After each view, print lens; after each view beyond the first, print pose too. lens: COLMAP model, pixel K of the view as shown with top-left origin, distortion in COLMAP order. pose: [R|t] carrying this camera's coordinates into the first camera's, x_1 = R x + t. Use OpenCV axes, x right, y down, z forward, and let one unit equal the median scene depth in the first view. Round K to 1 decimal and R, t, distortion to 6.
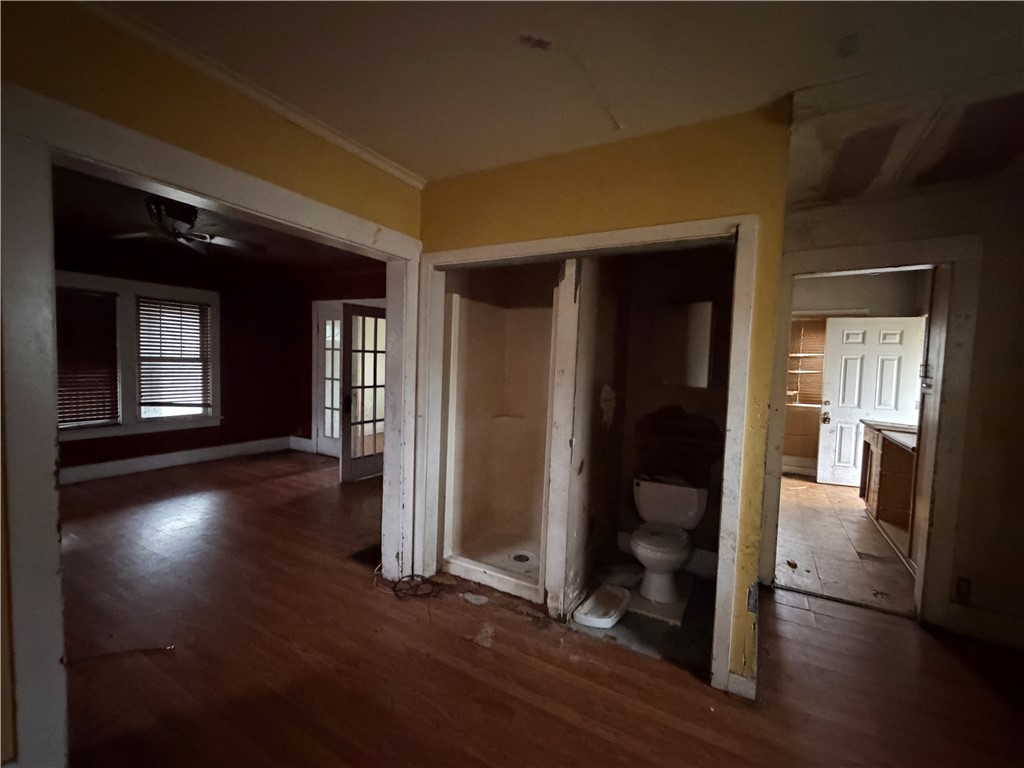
lens RADIAL K [[439.5, 0, 509.0], [0, 439.5, 383.3], [0, 0, 1]] dist [0.004345, 0.000794]
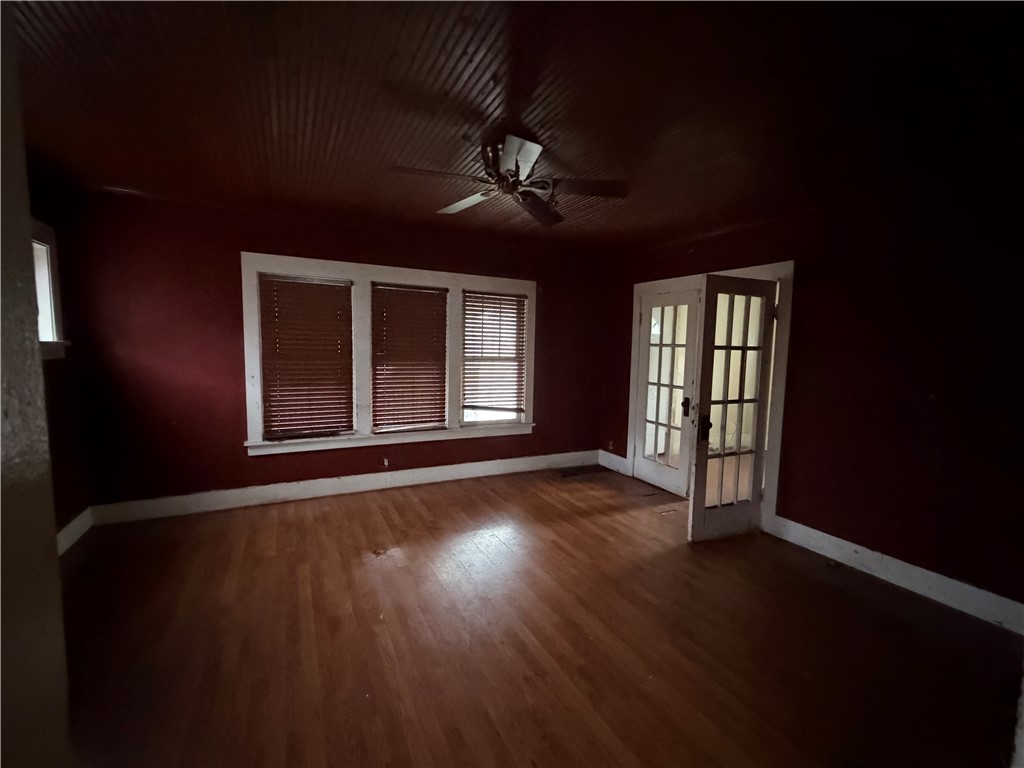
lens RADIAL K [[439.5, 0, 511.1], [0, 439.5, 386.9], [0, 0, 1]] dist [0.004345, 0.000794]
pose [[0.837316, 0.037957, -0.545399, -0.231381], [-0.026954, 0.999240, 0.028161, -0.023360], [0.546054, -0.008879, 0.837703, 0.259866]]
